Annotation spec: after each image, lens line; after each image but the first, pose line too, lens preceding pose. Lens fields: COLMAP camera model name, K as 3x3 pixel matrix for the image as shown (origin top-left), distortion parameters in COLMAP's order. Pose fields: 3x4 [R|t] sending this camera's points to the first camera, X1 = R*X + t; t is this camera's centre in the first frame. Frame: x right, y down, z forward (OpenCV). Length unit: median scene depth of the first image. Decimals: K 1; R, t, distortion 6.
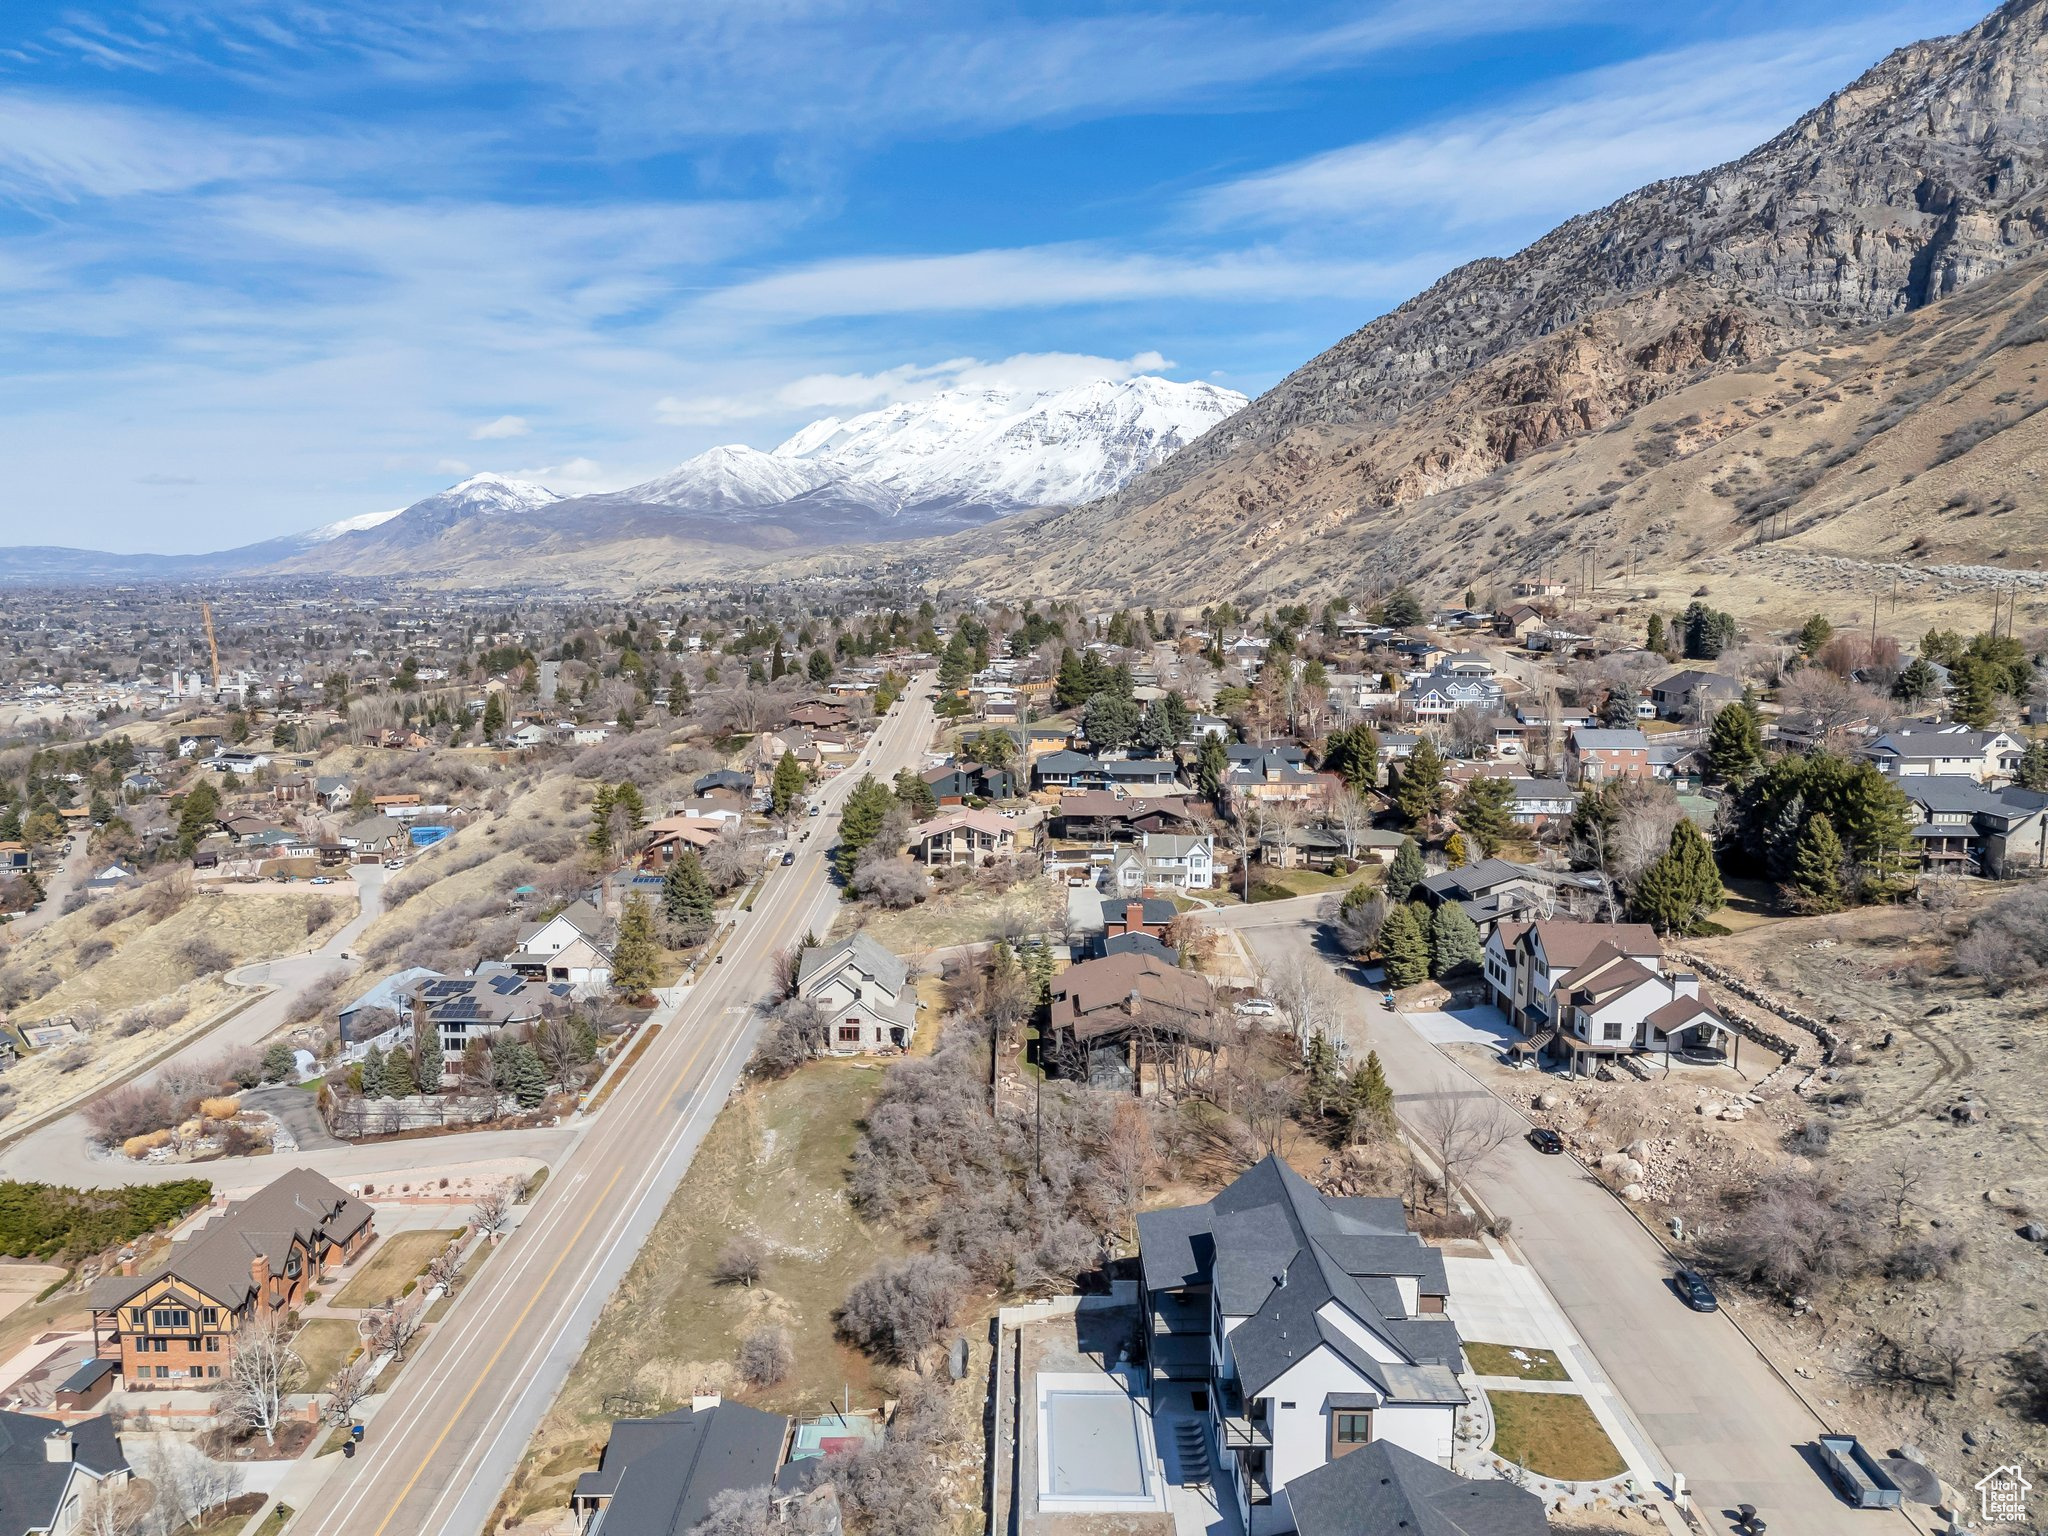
lens RADIAL K [[1490.7, 0, 1030.6], [0, 1490.7, 759.7], [0, 0, 1]] dist [0.088314, -0.080657]
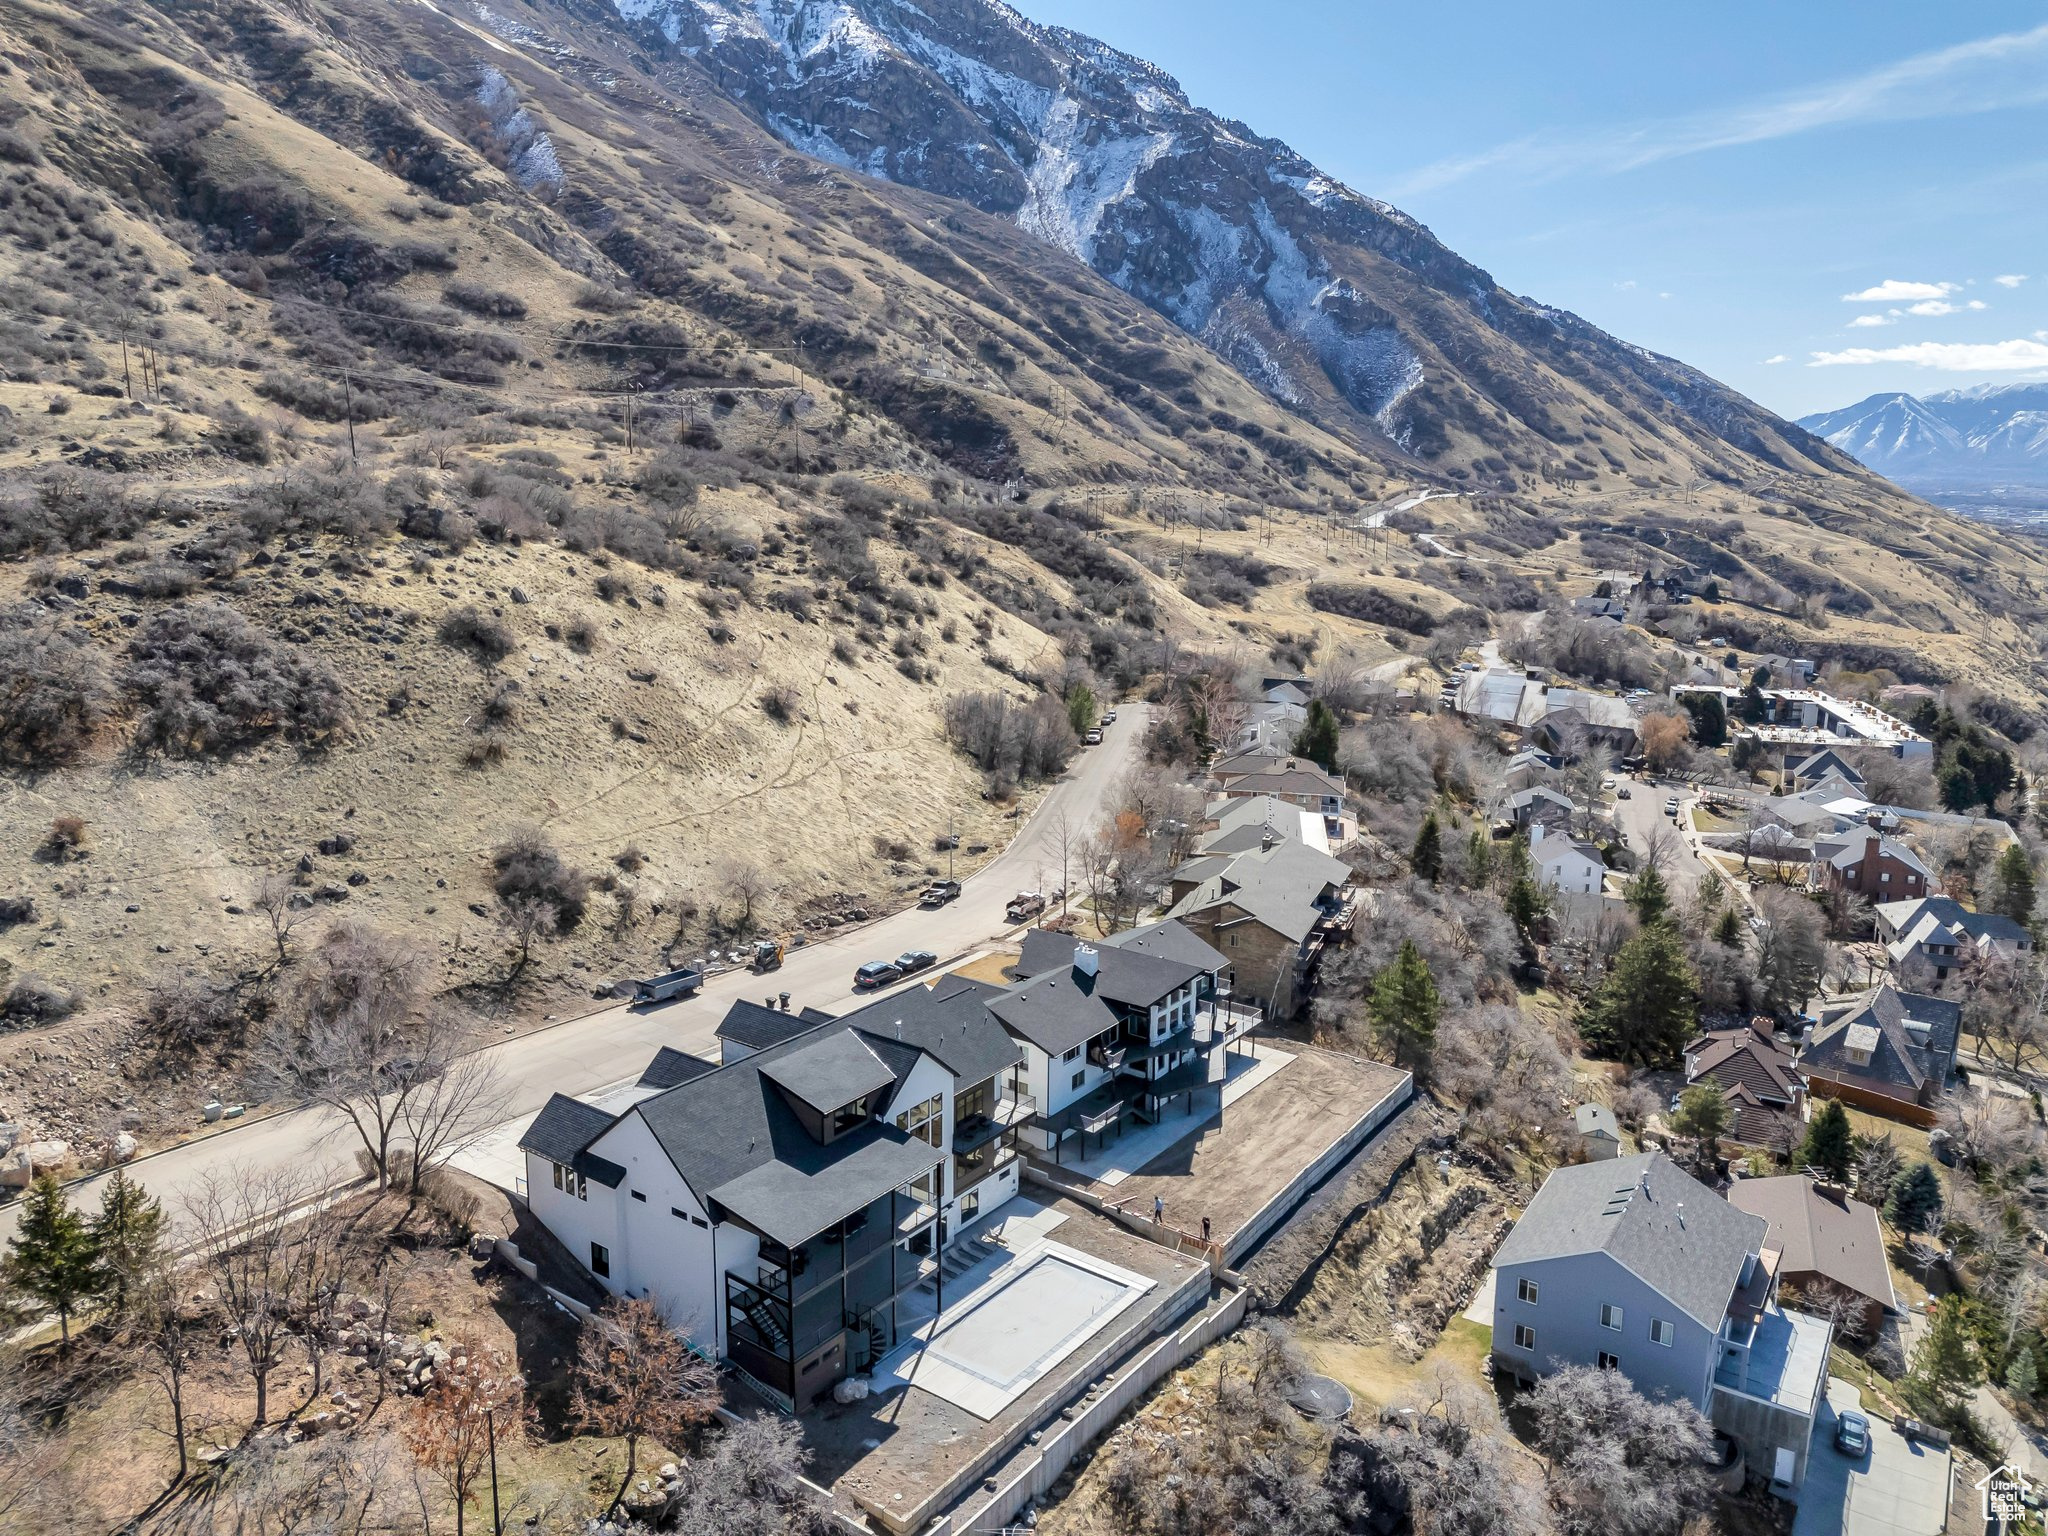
lens RADIAL K [[1490.7, 0, 1016.4], [0, 1490.7, 762.6], [0, 0, 1]] dist [0.088314, -0.080657]
pose [[-0.802691, -0.133524, 0.581256, -0.149289], [0.057936, 0.952548, 0.298823, -0.031856], [-0.593574, 0.273538, -0.756866, 0.592012]]
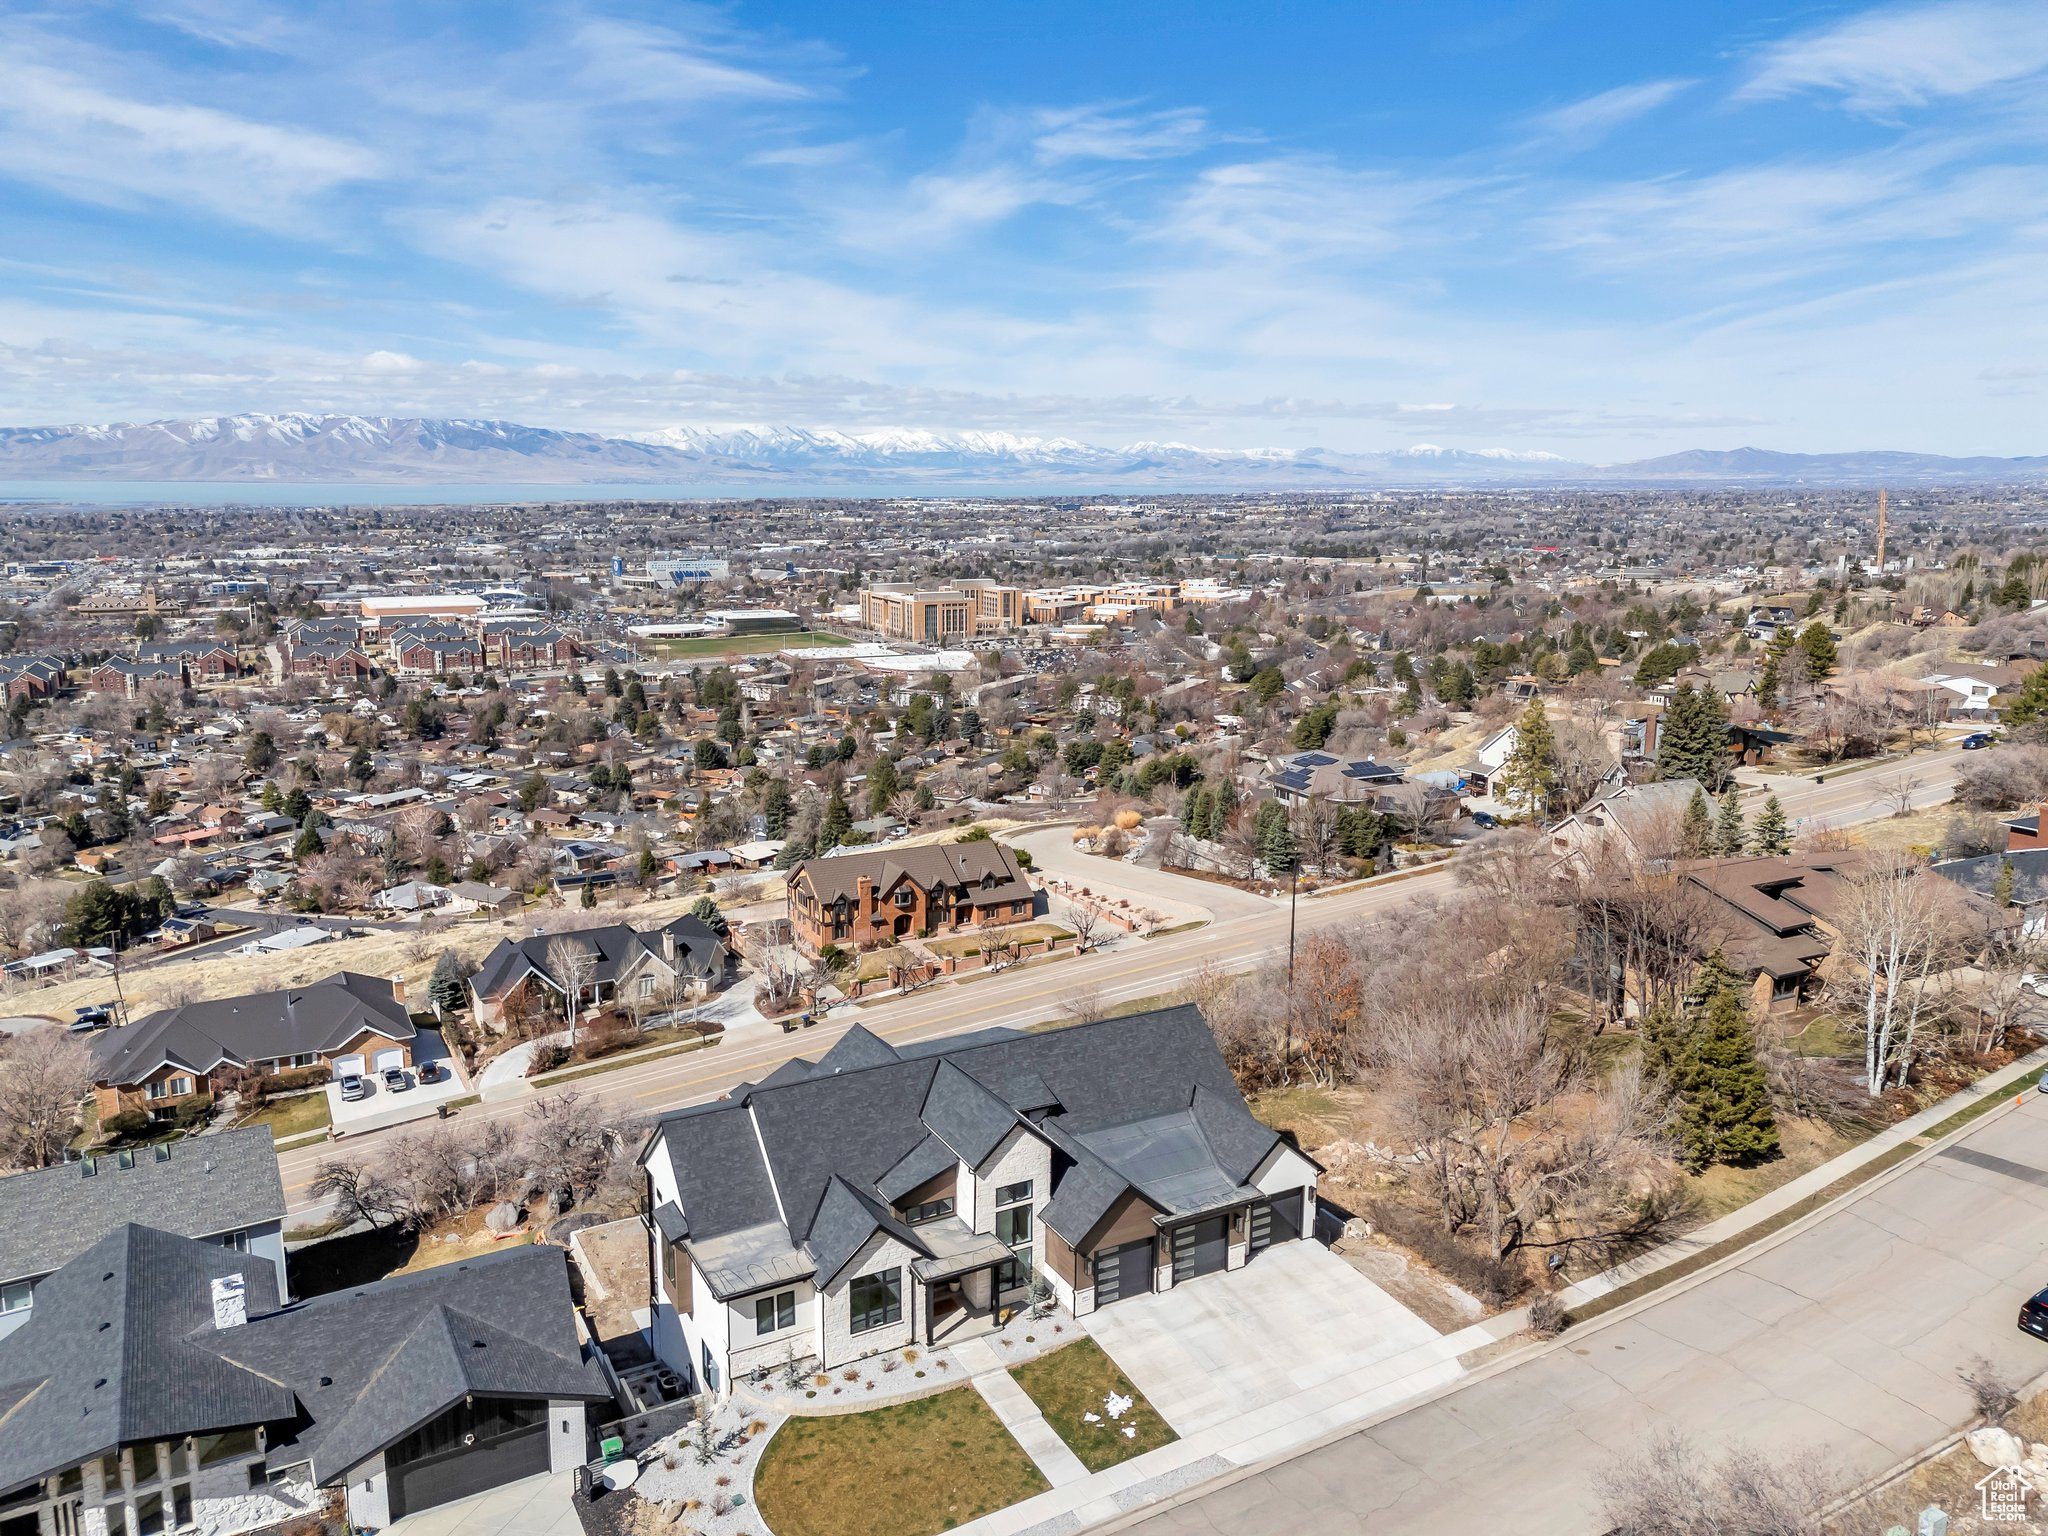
lens RADIAL K [[1490.7, 0, 1023.2], [0, 1490.7, 749.4], [0, 0, 1]] dist [0.088314, -0.080657]
pose [[0.477727, 0.153503, -0.864994, 0.287484], [-0.109324, 0.987350, 0.114838, 0.038936], [0.871680, 0.039704, 0.488465, 0.268974]]
